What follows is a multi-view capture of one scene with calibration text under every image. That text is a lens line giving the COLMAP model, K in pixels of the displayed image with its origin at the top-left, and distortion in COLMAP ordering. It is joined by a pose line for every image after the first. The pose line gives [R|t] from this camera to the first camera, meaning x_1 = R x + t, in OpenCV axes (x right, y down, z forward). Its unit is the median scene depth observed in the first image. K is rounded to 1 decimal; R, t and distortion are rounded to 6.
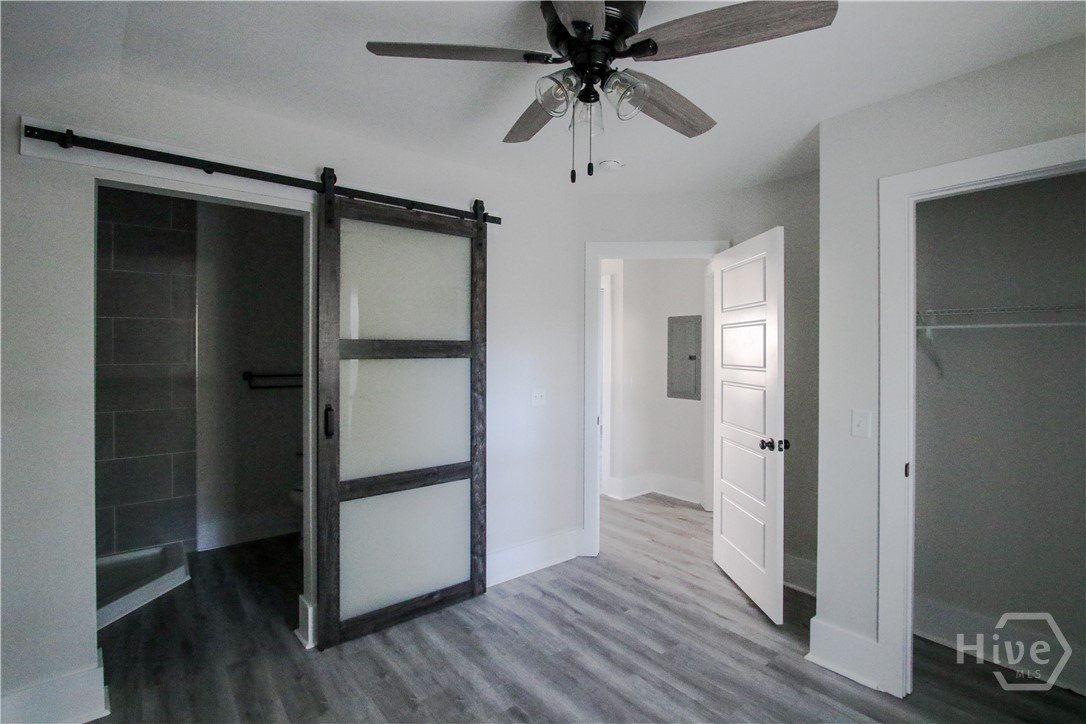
lens RADIAL K [[497.8, 0, 553.9], [0, 497.8, 349.7], [0, 0, 1]] dist [-0.004749, 0.000335]
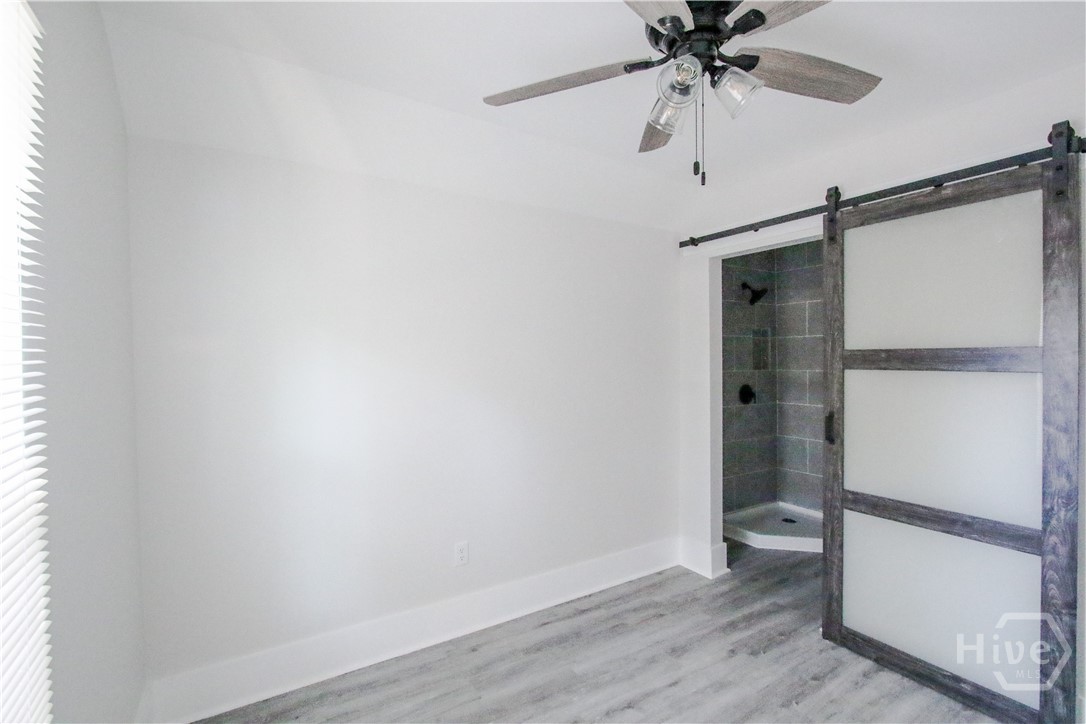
lens RADIAL K [[500.8, 0, 549.3], [0, 500.8, 361.4], [0, 0, 1]] dist [-0.015364, 0.001348]
pose [[-0.111524, 0.003968, -0.993754, 0.639425], [-0.001072, 0.999991, 0.004114, -0.000167], [0.993761, 0.001524, -0.111519, 0.502694]]
